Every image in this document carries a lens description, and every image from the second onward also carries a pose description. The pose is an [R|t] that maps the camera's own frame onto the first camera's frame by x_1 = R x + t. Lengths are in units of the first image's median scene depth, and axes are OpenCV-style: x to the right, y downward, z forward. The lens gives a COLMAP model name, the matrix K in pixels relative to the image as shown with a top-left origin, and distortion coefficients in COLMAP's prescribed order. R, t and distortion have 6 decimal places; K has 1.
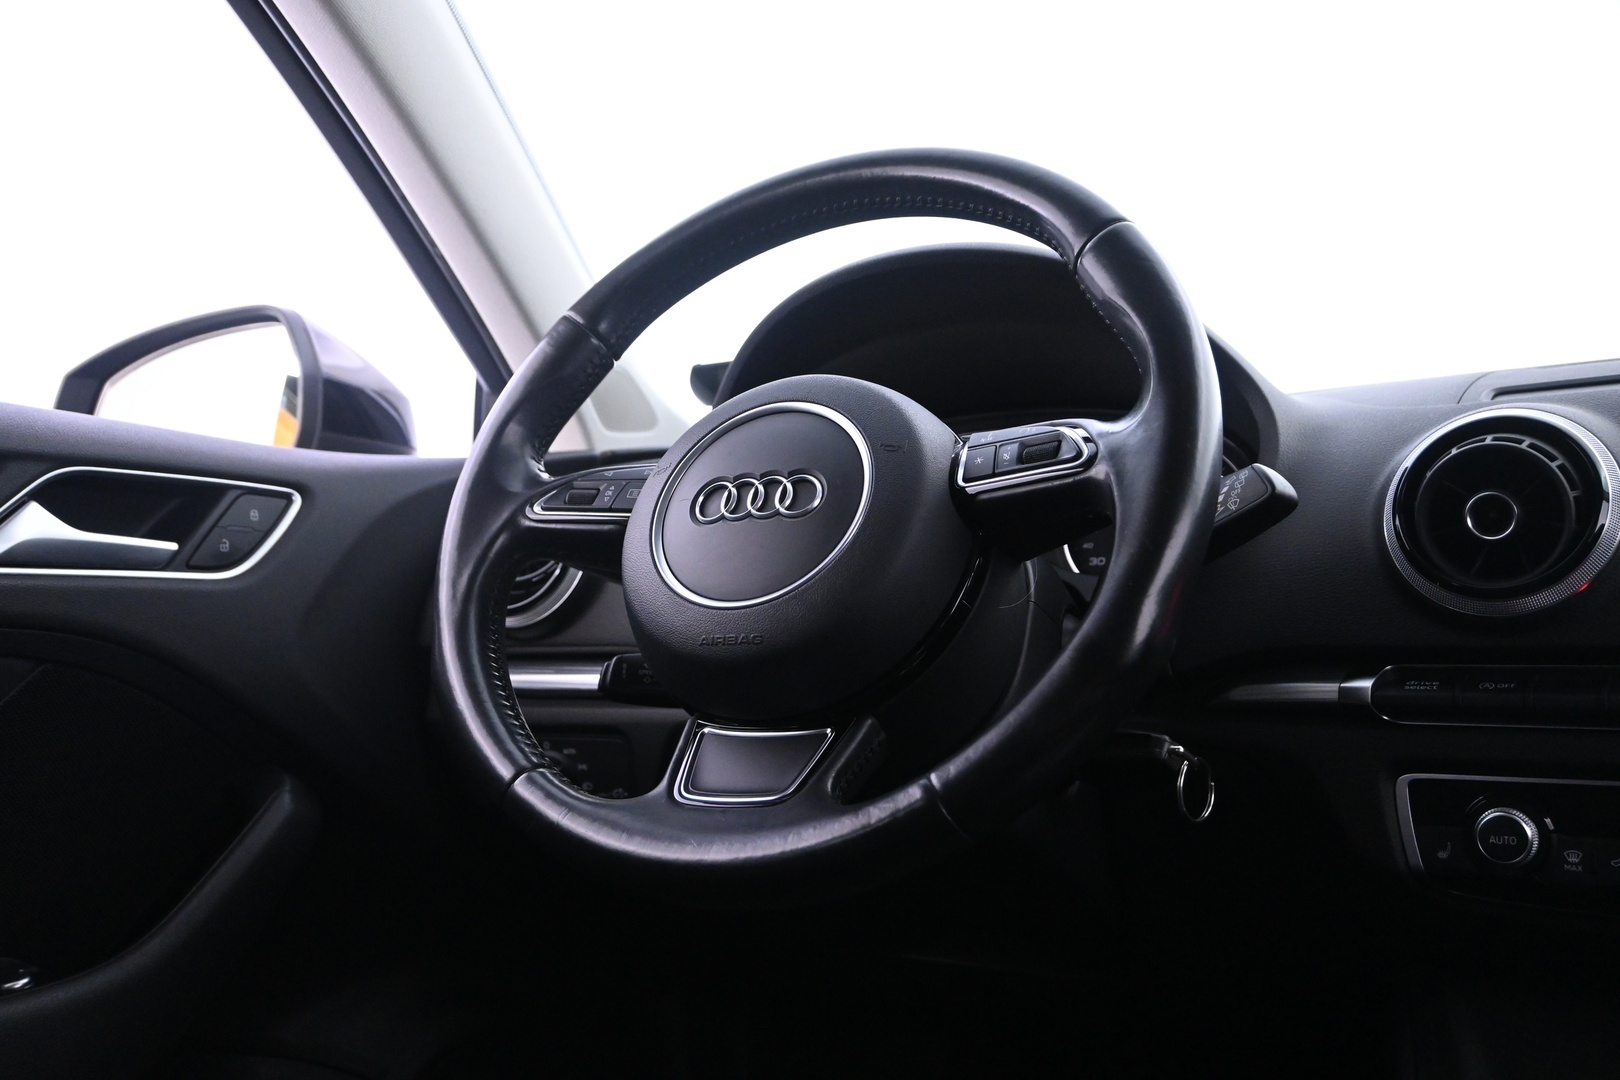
lens RADIAL K [[1414.5, 0, 810.0], [0, 1414.5, 540.0], [0, 0, 1]] dist [-0.012022, -0.006129]
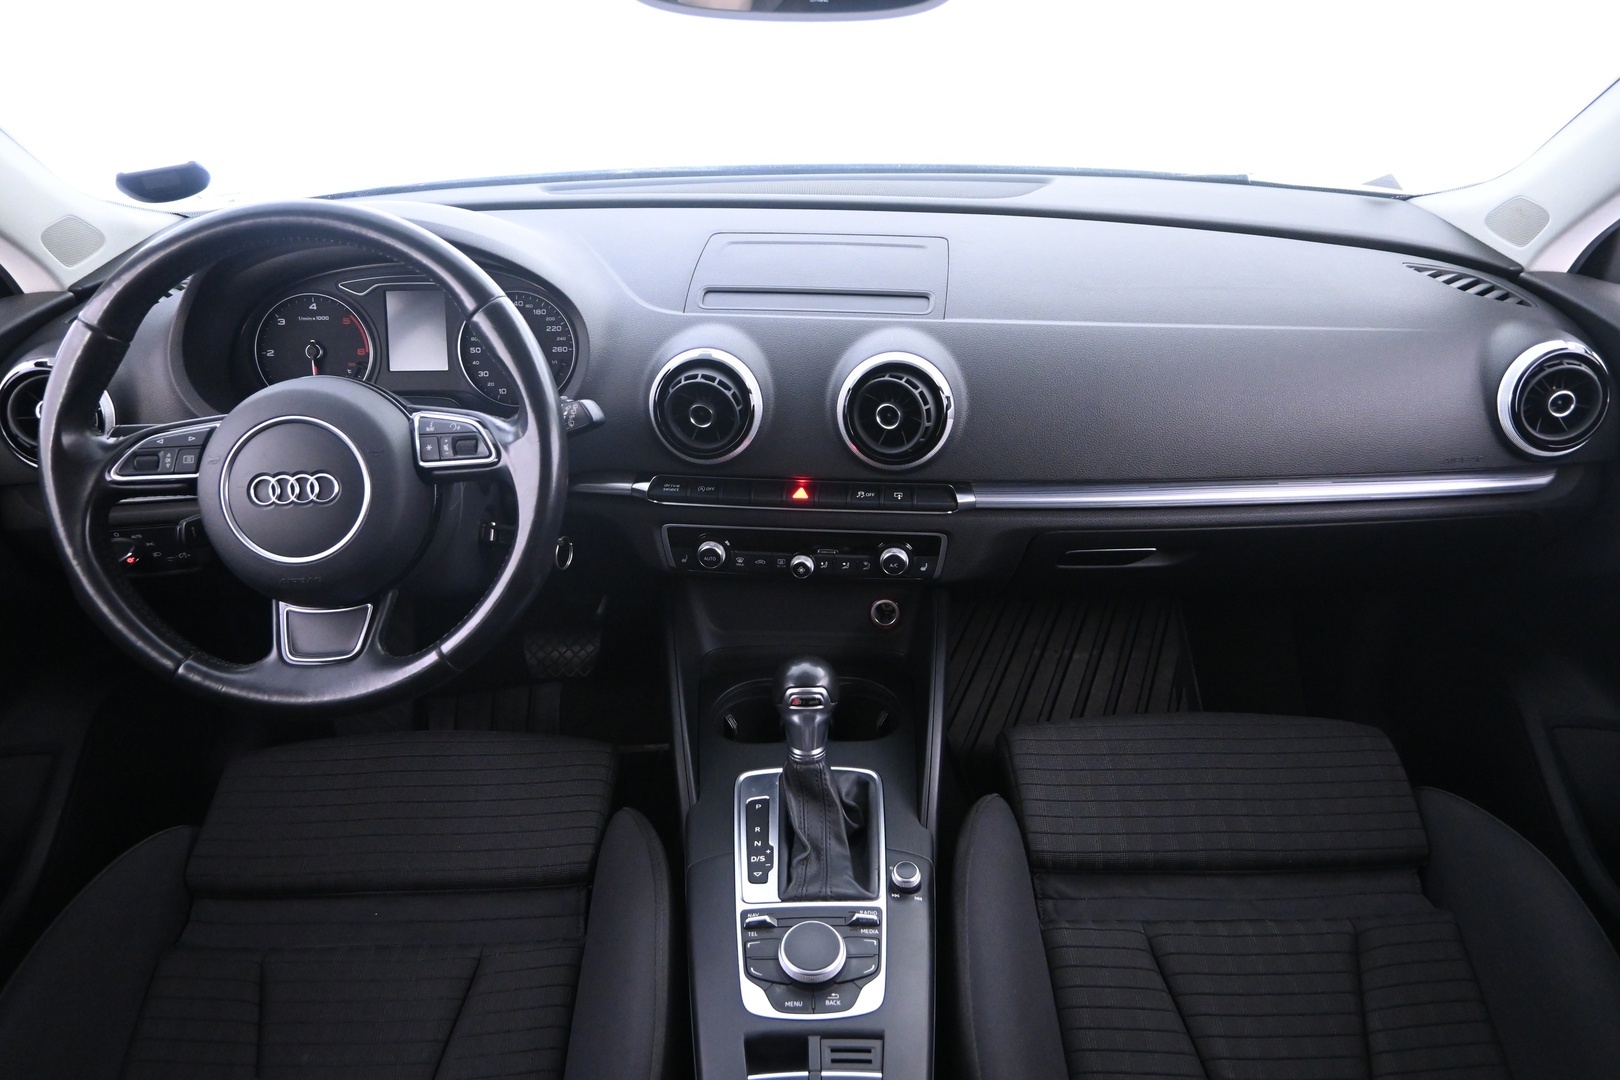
lens RADIAL K [[1108.7, 0, 810.0], [0, 1108.7, 540.0], [0, 0, 1]] dist [0.003288, 0.001950]
pose [[0.871605, -0.229512, 0.433162, -0.086255], [-0.029551, 0.857421, 0.513767, -0.653669], [-0.489318, -0.460602, 0.740550, -0.280385]]
